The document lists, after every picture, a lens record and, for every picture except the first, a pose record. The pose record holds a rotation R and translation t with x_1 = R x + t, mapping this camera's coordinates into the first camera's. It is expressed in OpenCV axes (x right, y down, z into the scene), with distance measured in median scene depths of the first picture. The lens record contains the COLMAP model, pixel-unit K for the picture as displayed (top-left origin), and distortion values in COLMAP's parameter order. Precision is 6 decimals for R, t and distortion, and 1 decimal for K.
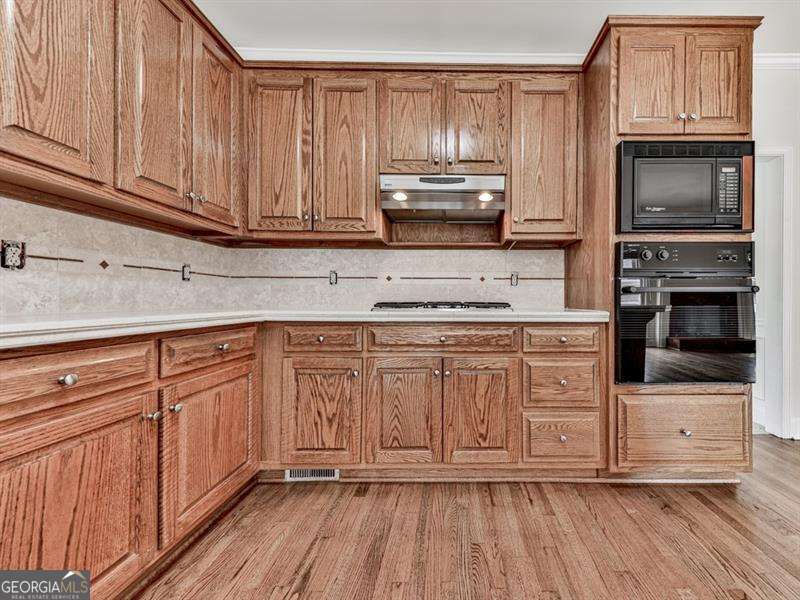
lens RADIAL K [[312.0, 0, 467.8], [0, 312.0, 300.0], [0, 0, 1]] dist [0.007073, -0.000321]
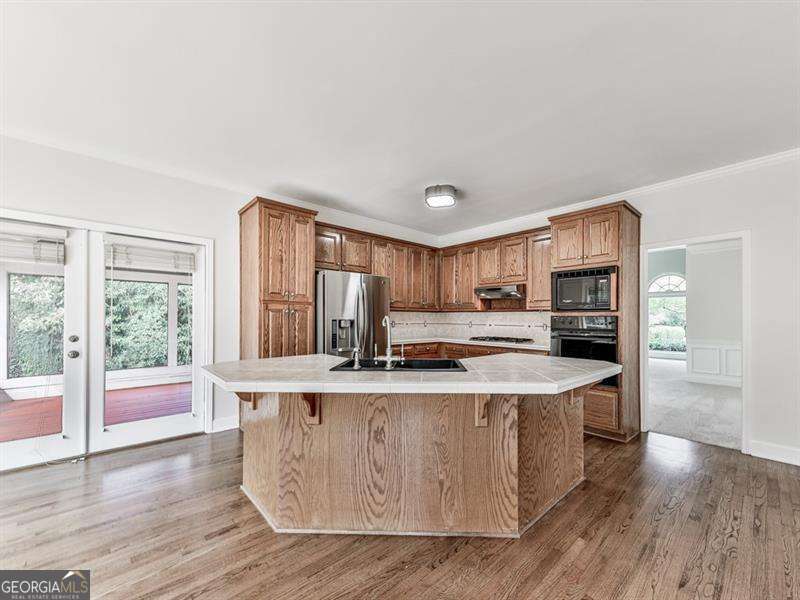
lens RADIAL K [[327.9, 0, 415.9], [0, 327.9, 314.9], [0, 0, 1]] dist [0.013836, 0.000055]
pose [[0.663582, -0.005504, -0.748084, 1.575405], [-0.005426, 0.999911, -0.012169, -0.153285], [0.748084, 0.012134, 0.663493, -1.295811]]
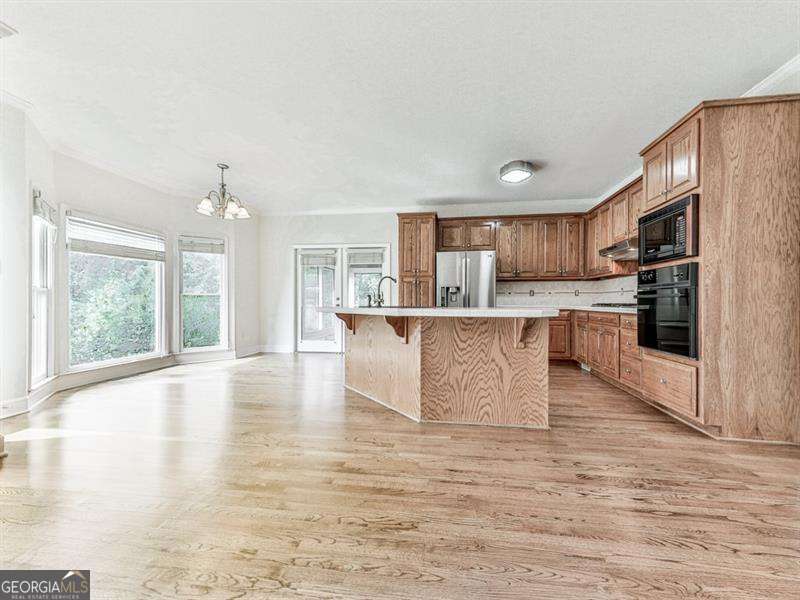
lens RADIAL K [[306.9, 0, 409.4], [0, 306.9, 301.7], [0, 0, 1]] dist [0.009492, -0.000130]
pose [[-0.160374, -0.003360, -0.987051, 2.469162], [-0.002286, 0.999993, -0.003033, 0.005697], [0.987054, 0.001770, -0.160380, -0.071439]]
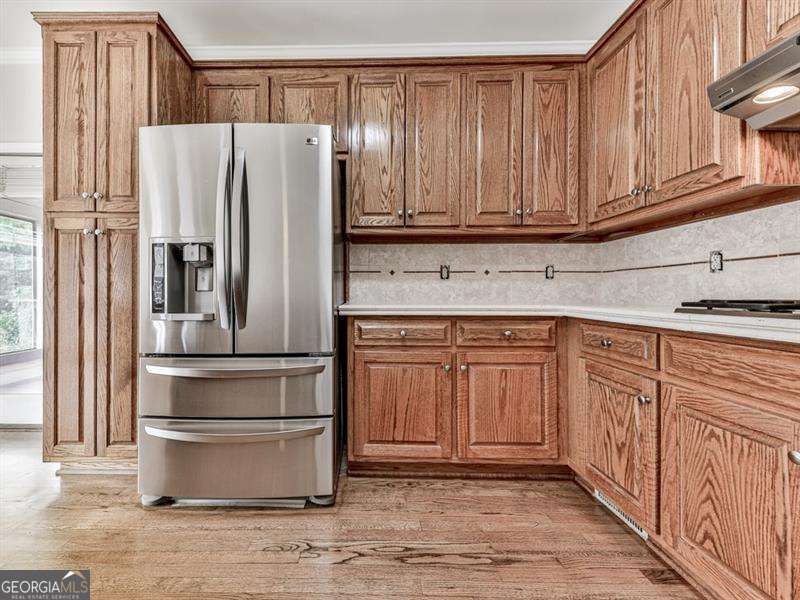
lens RADIAL K [[315.3, 0, 352.6], [0, 315.3, 294.8], [0, 0, 1]] dist [0.008253, -0.000472]
pose [[-0.058012, 0.000310, -0.998316, 0.393191], [-0.001548, 0.999999, 0.000401, -0.000734], [0.998315, 0.001569, -0.058012, 0.378232]]
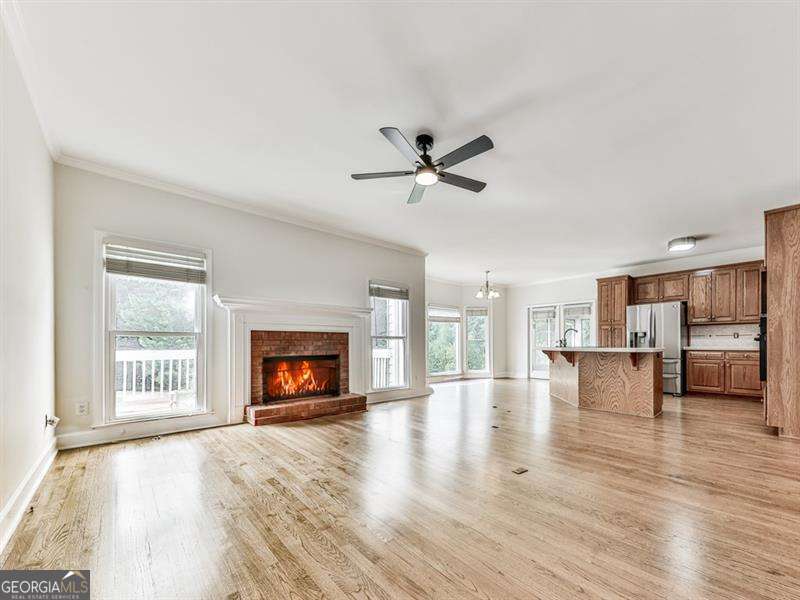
lens RADIAL K [[313.7, 0, 451.0], [0, 313.7, 342.6], [0, 0, 1]] dist [0.001185, -0.000047]
pose [[-0.723621, -0.003293, -0.690190, 3.879157], [0.000311, 0.999987, -0.005097, 0.001724], [0.690197, -0.003903, -0.723611, 1.056160]]
